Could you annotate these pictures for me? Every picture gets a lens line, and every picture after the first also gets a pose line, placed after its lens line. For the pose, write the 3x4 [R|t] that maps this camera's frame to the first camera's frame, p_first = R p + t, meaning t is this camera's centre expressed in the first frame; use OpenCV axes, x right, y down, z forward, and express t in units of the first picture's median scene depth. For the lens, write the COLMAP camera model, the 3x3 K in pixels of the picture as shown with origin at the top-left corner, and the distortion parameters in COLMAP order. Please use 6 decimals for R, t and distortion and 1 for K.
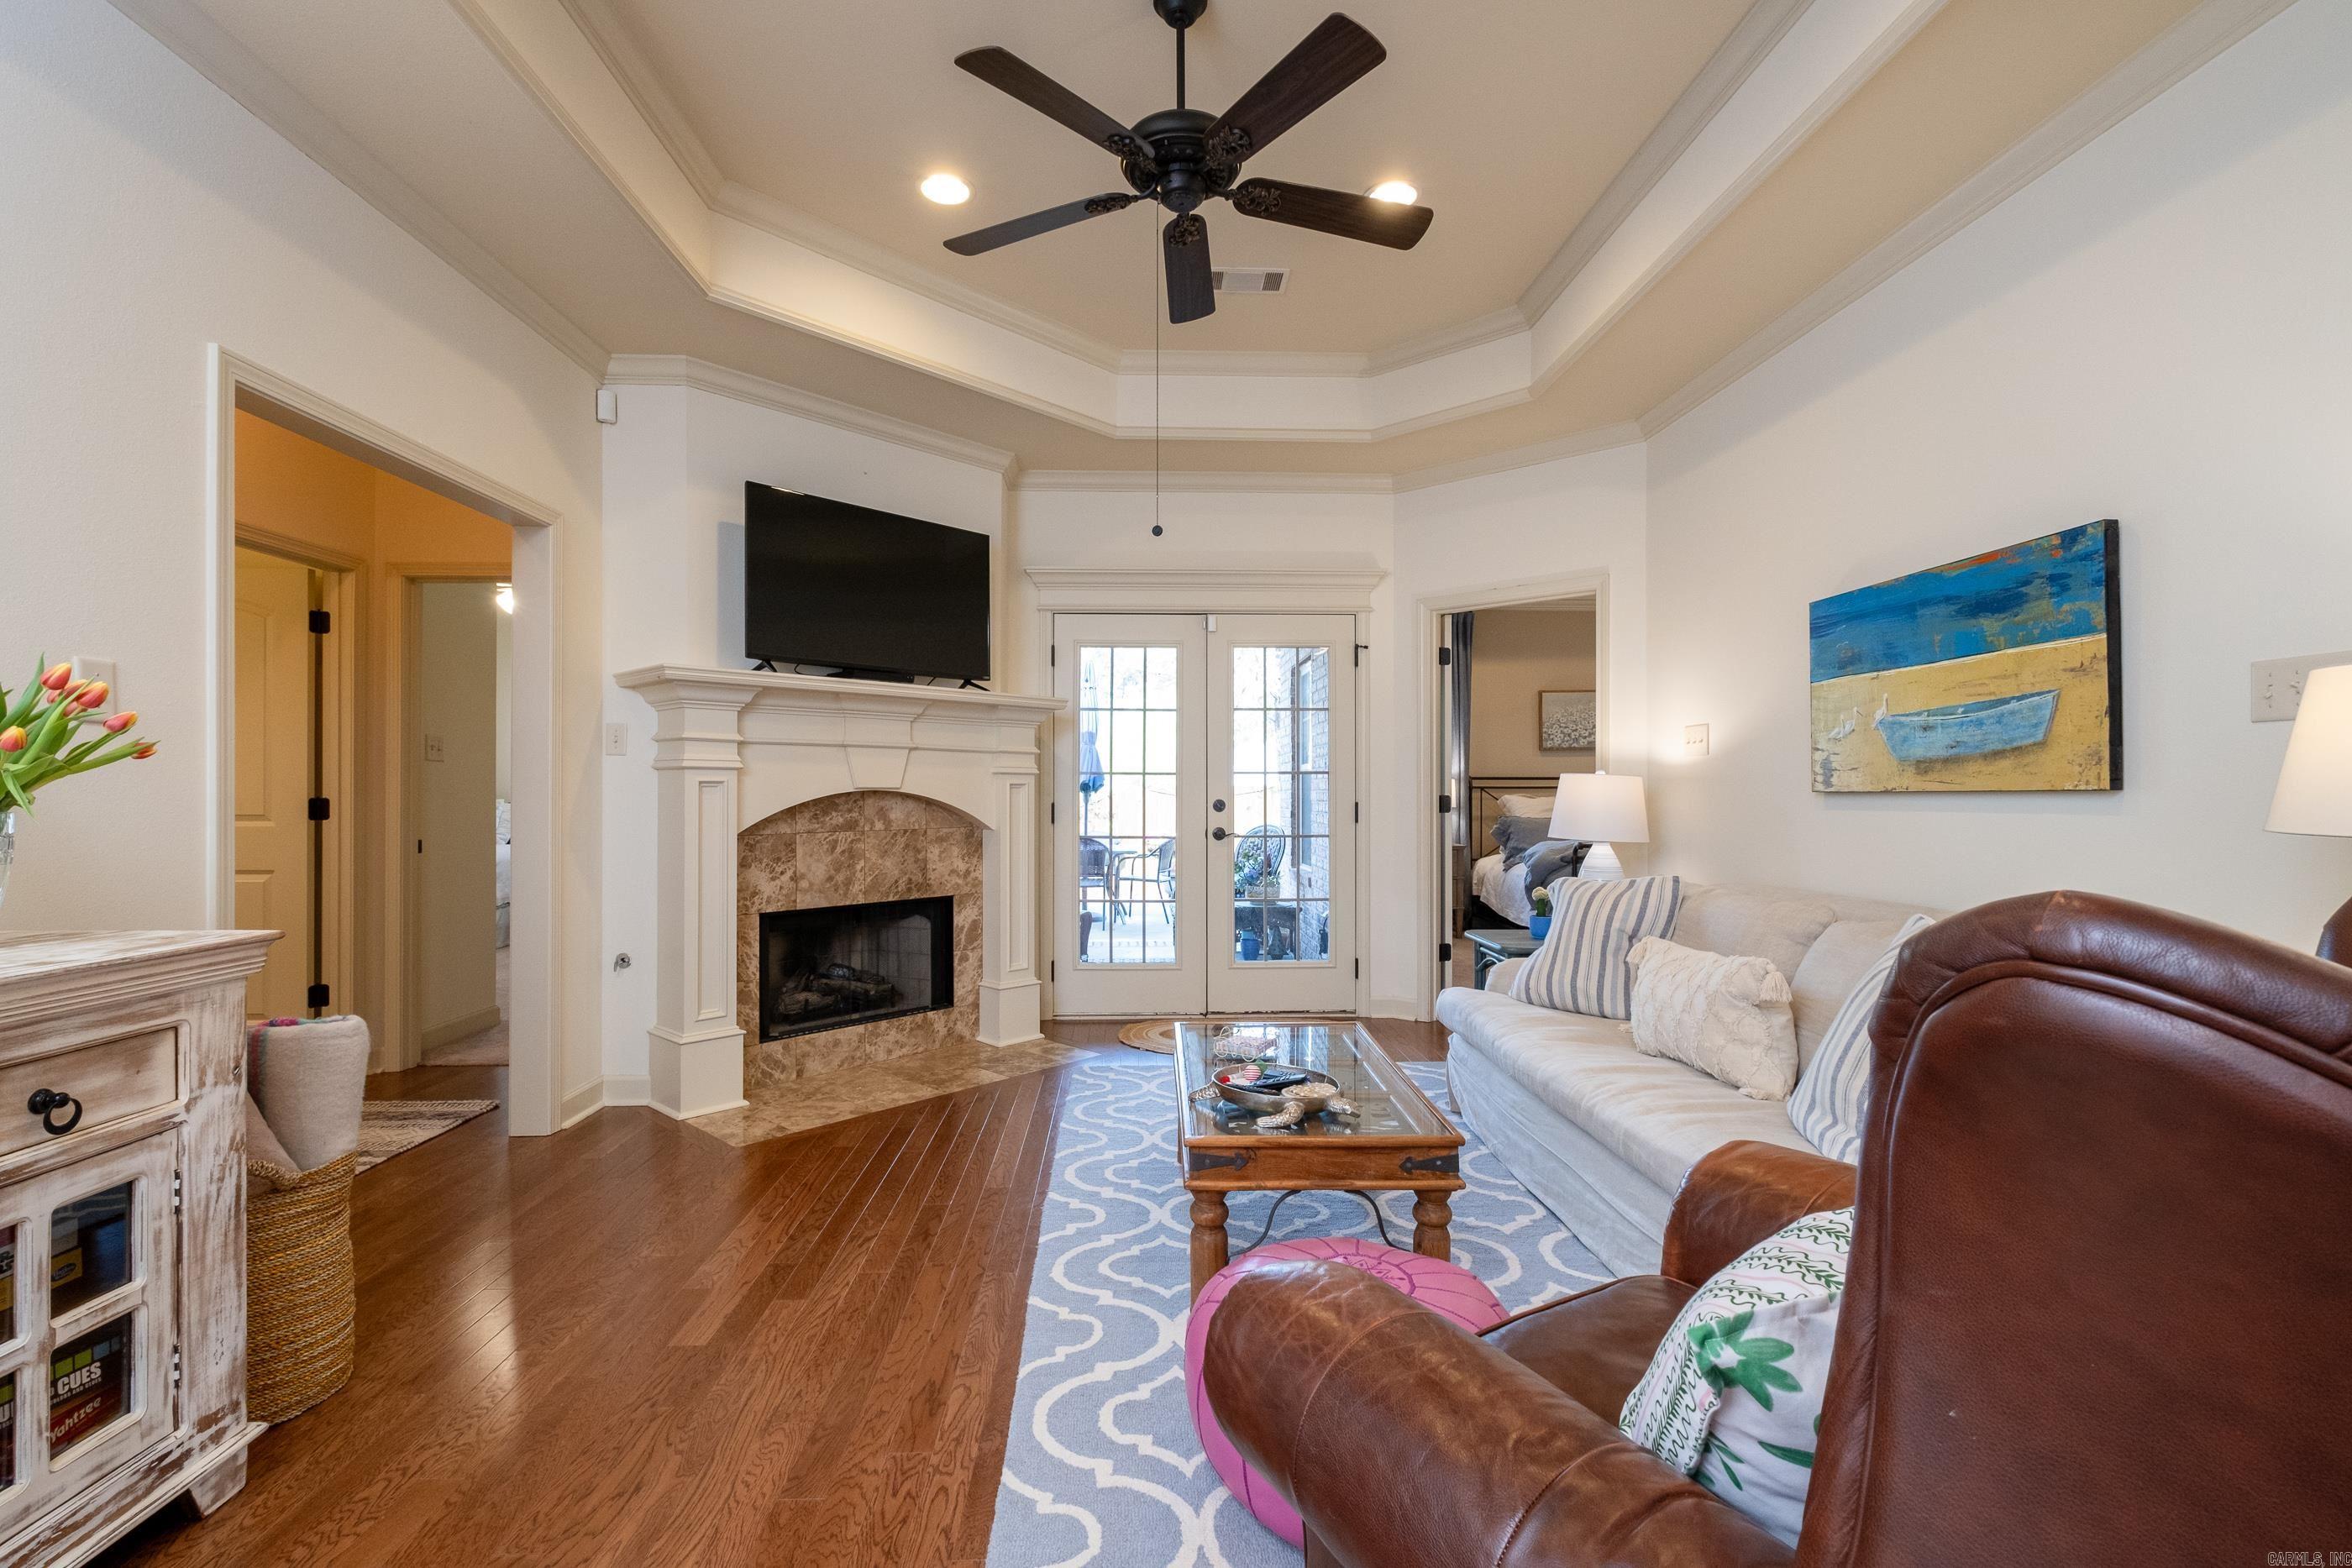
lens RADIAL K [[1049.5, 0, 1180.3], [0, 1049.5, 791.8], [0, 0, 1]] dist [-0.005708, 0.000448]
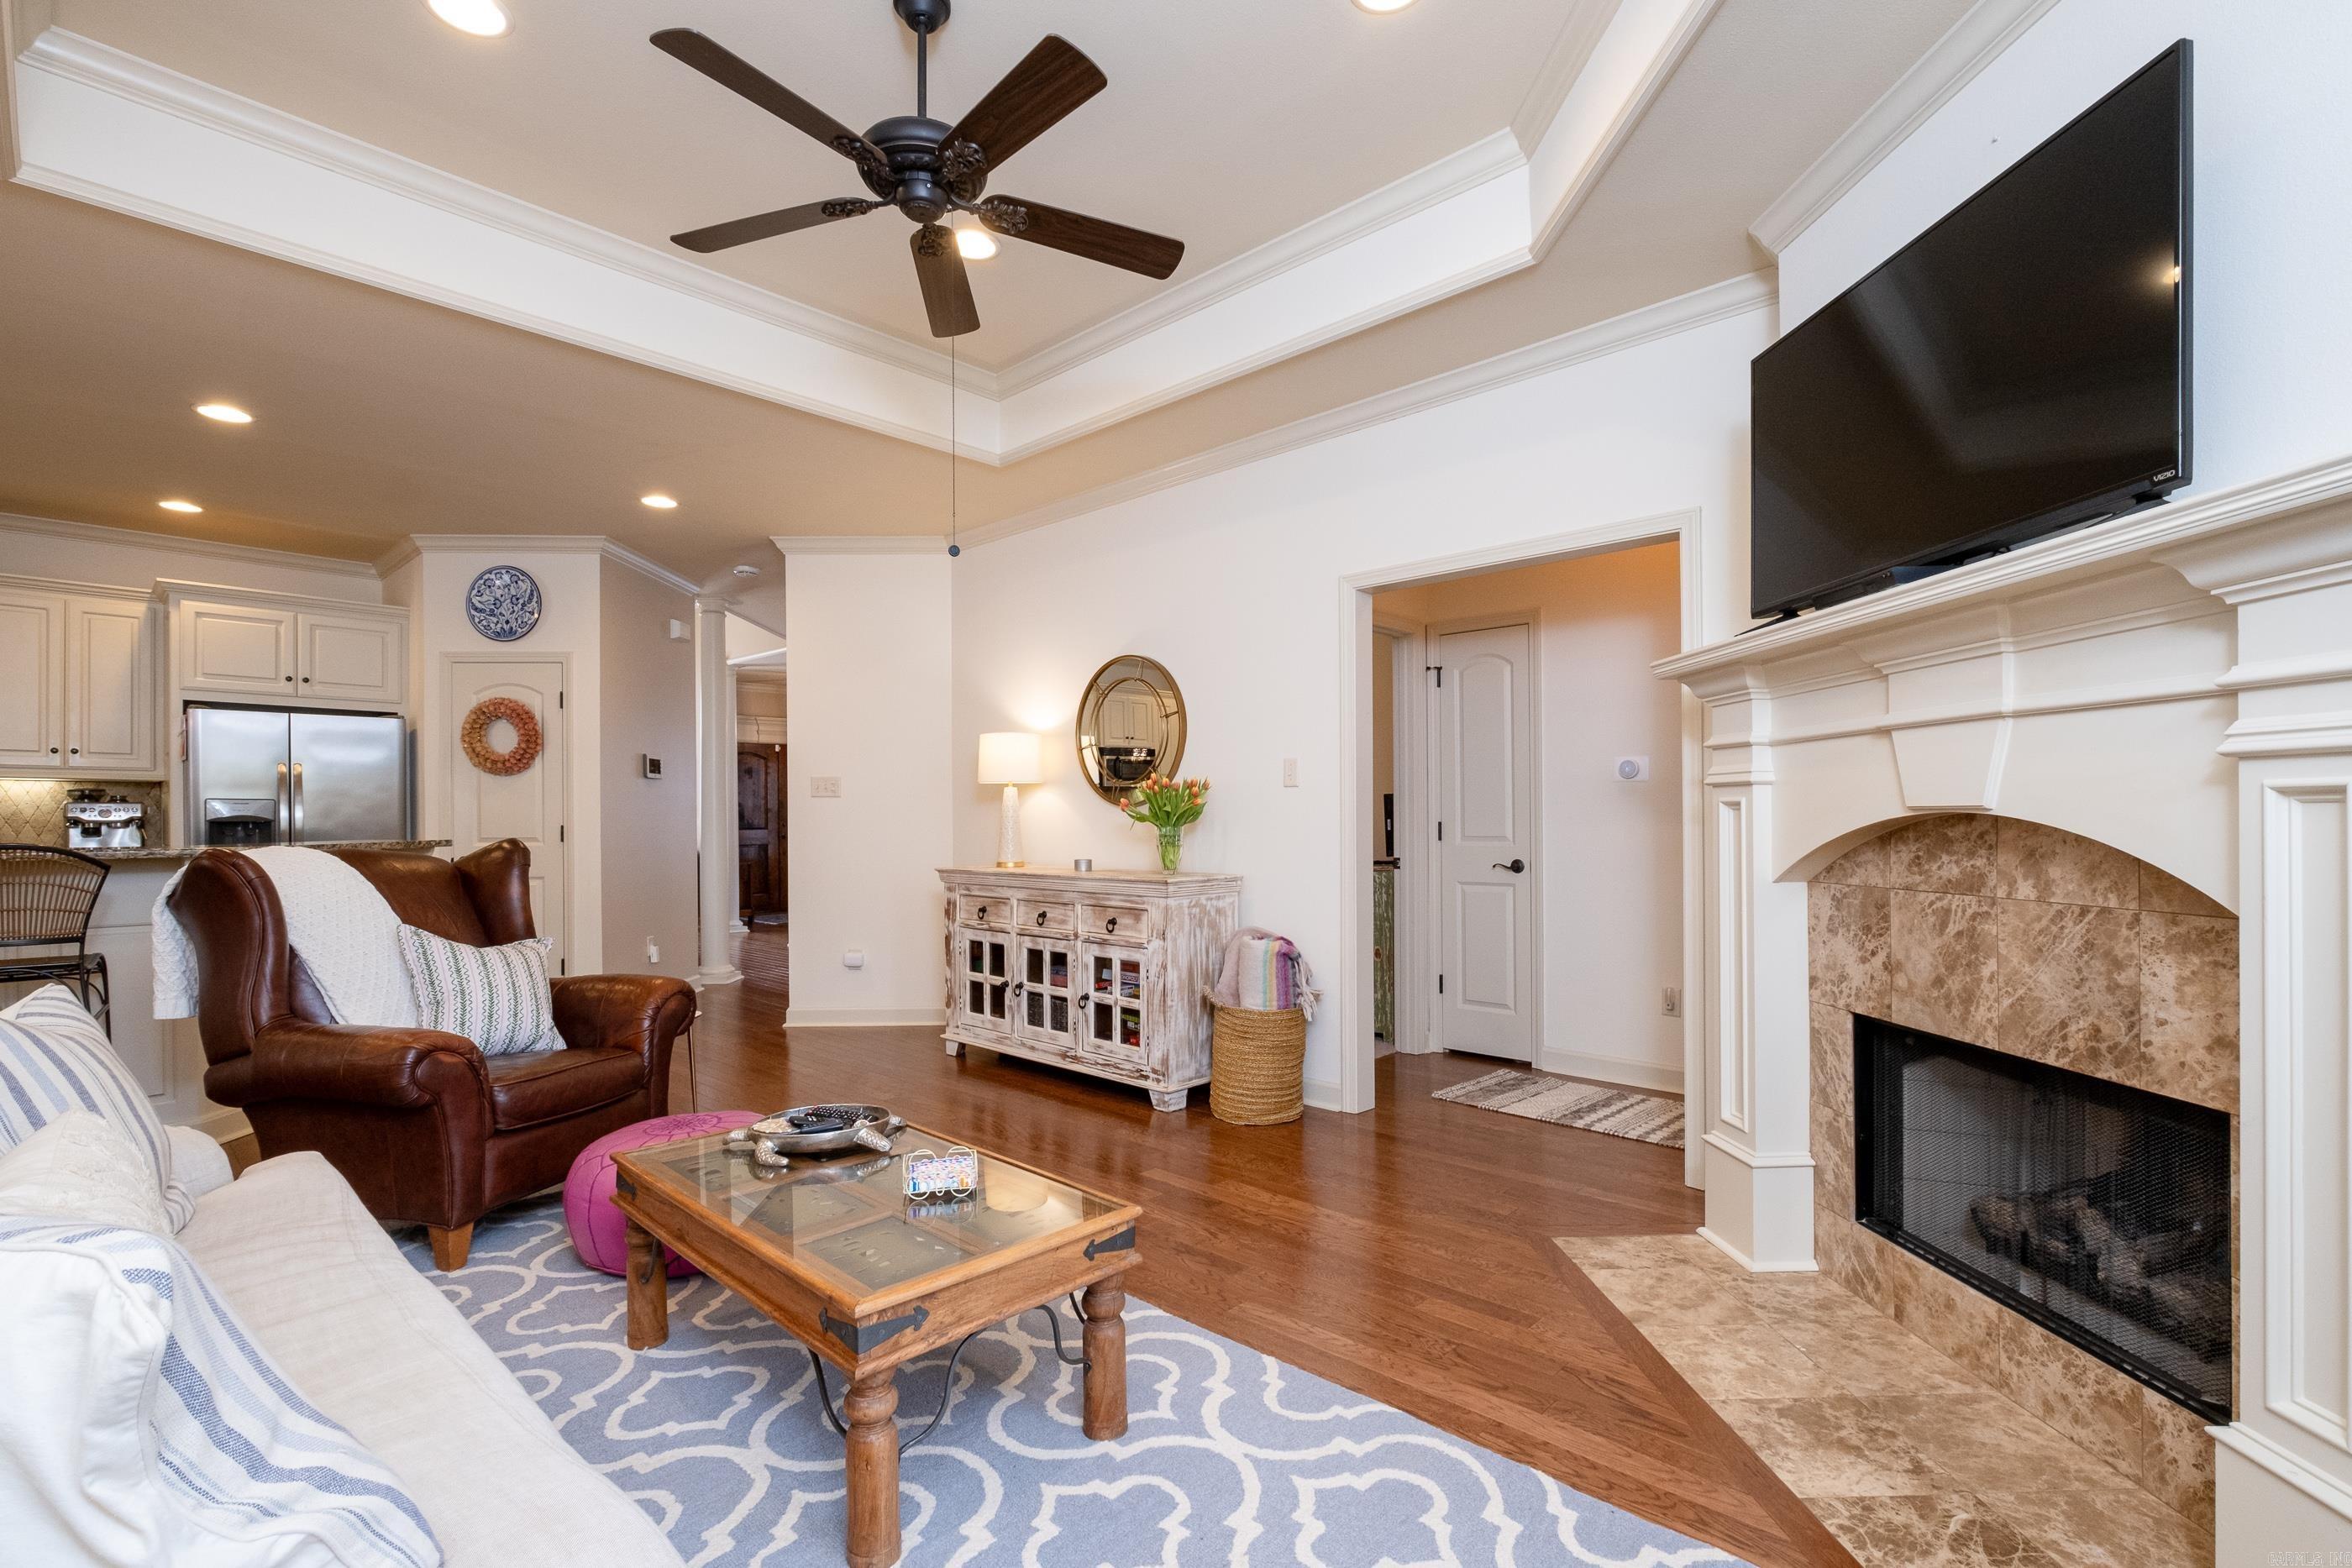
lens RADIAL K [[1049.5, 0, 1181.6], [0, 1049.5, 821.4], [0, 0, 1]] dist [-0.005708, 0.000448]
pose [[-0.721137, 0.004710, -0.692776, 0.337821], [0.006157, 0.999981, 0.000389, 0.000281], [0.692765, -0.003985, -0.721153, 1.255606]]
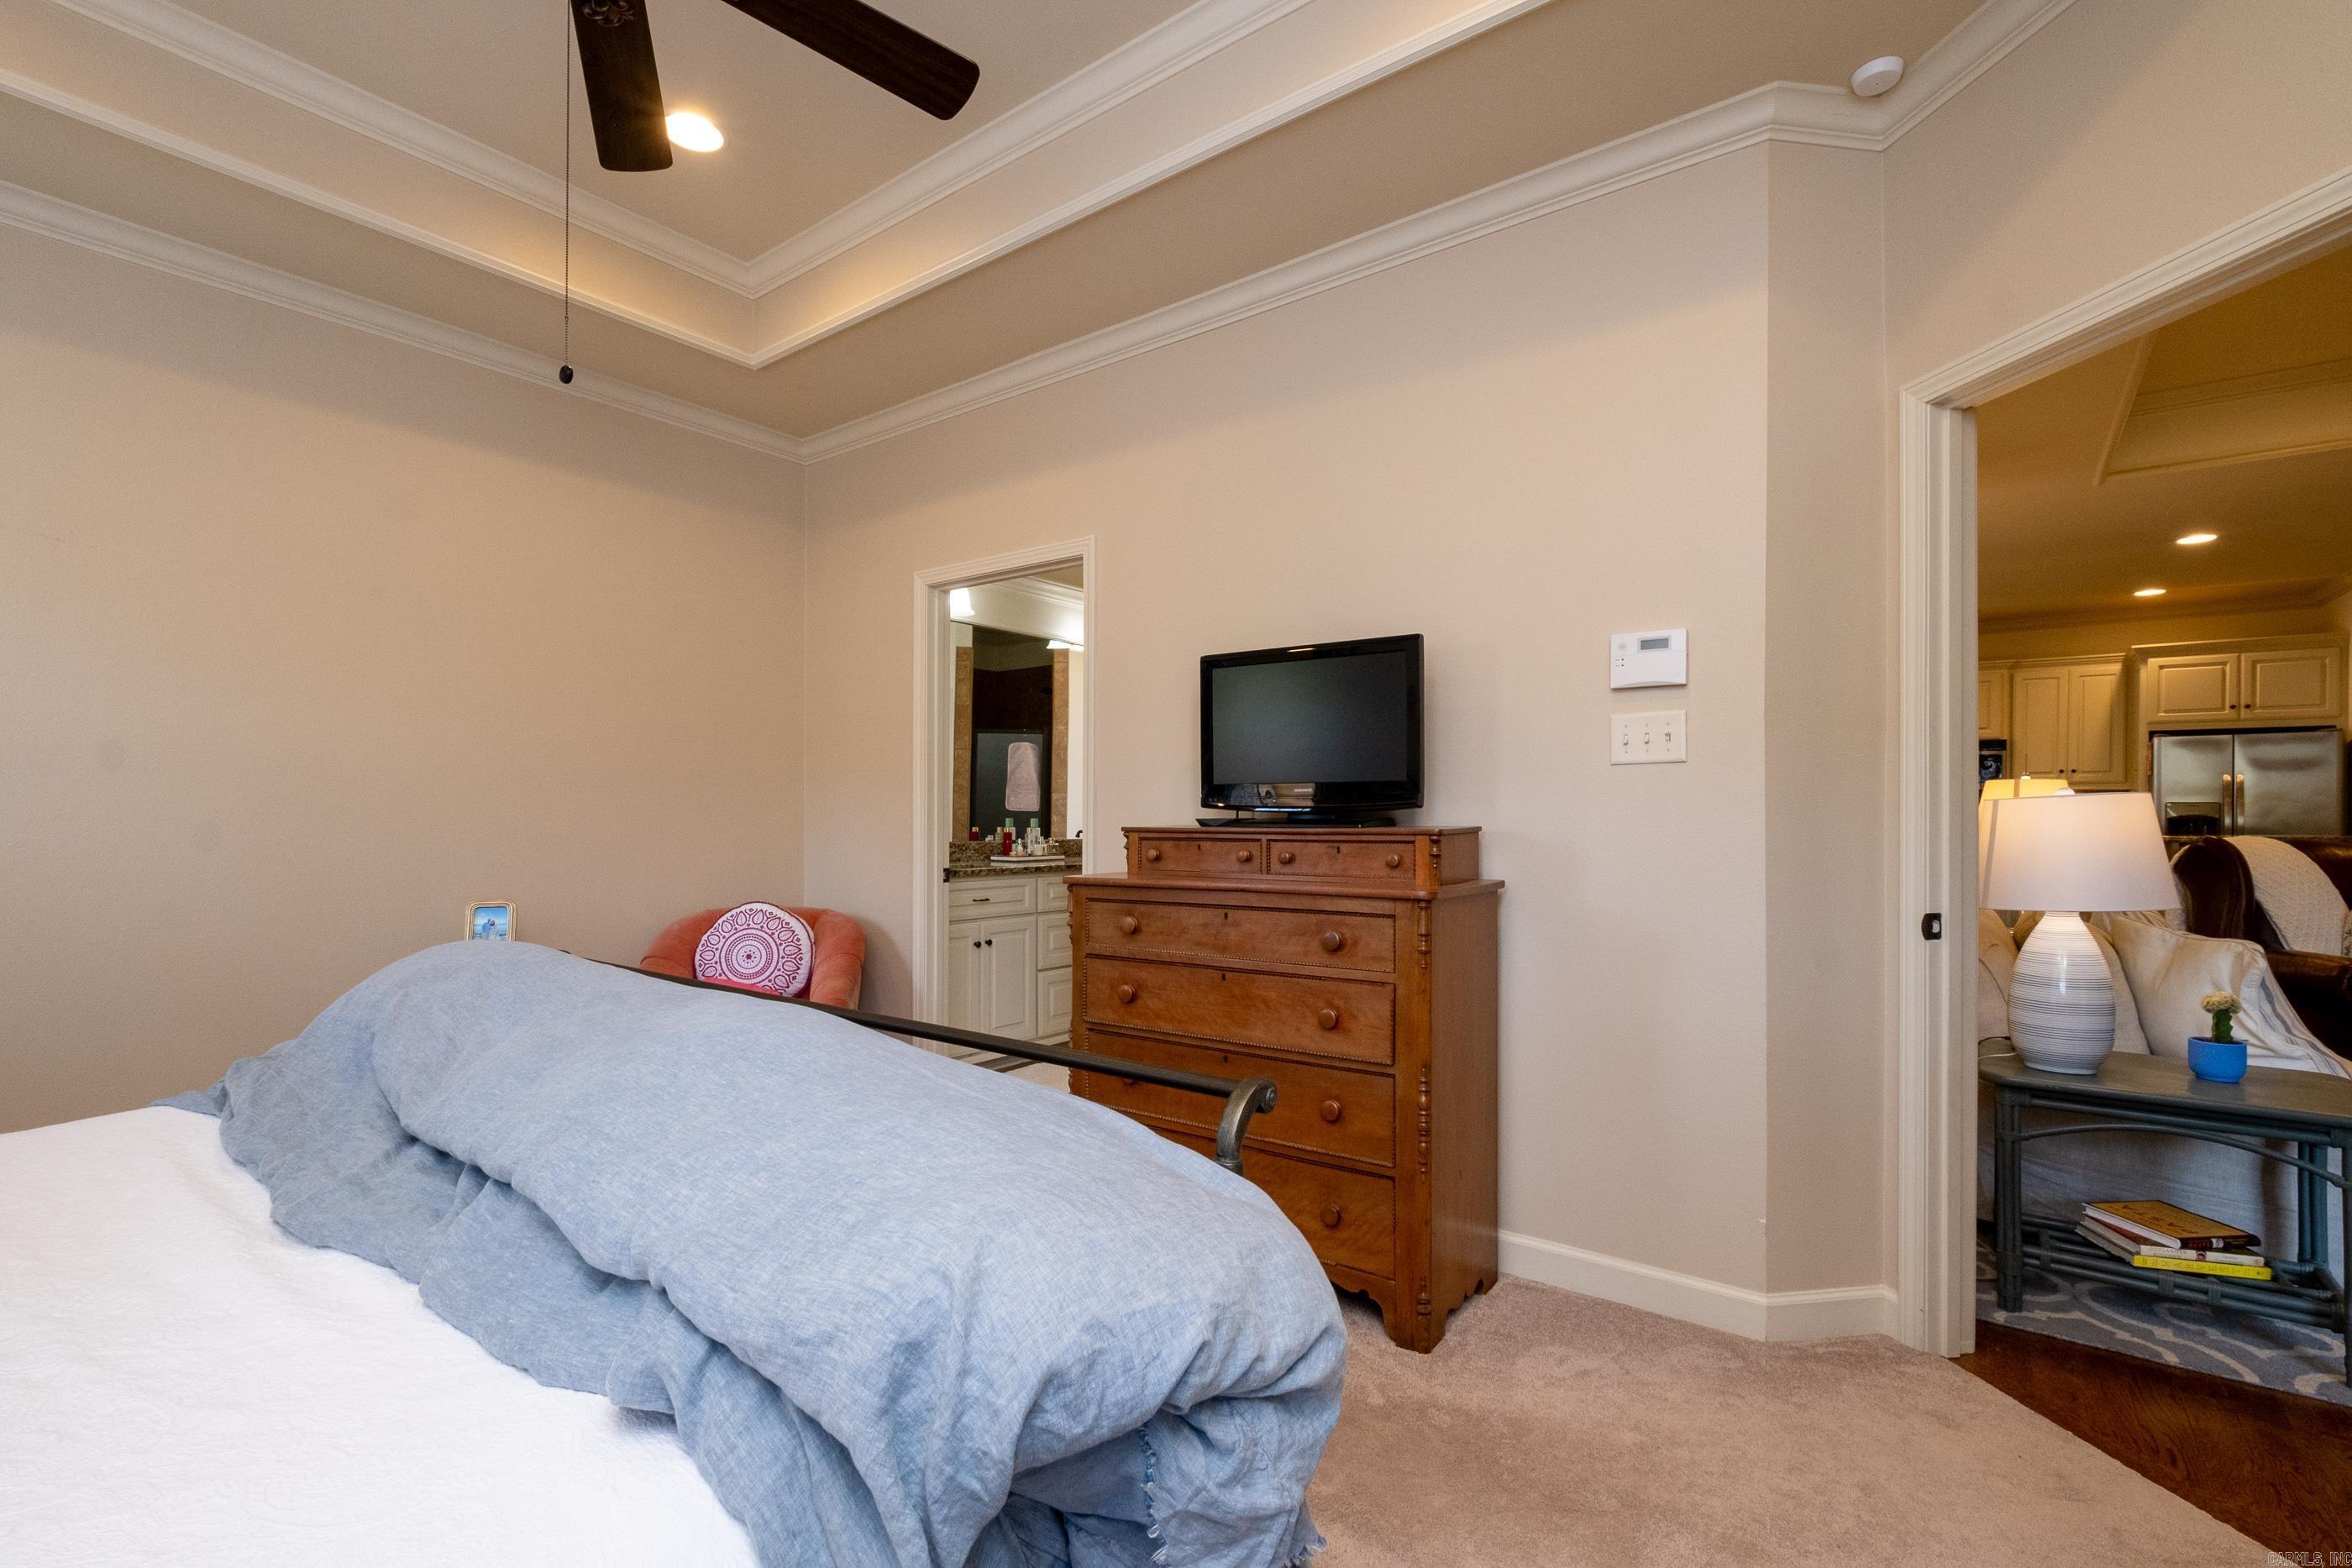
lens RADIAL K [[1049.5, 0, 1162.3], [0, 1049.5, 816.7], [0, 0, 1]] dist [-0.005708, 0.000448]
pose [[-0.752710, -0.003884, 0.658341, 0.436172], [-0.004820, 0.999988, 0.000389, -0.003703], [-0.658335, -0.002881, -0.752720, 1.993688]]
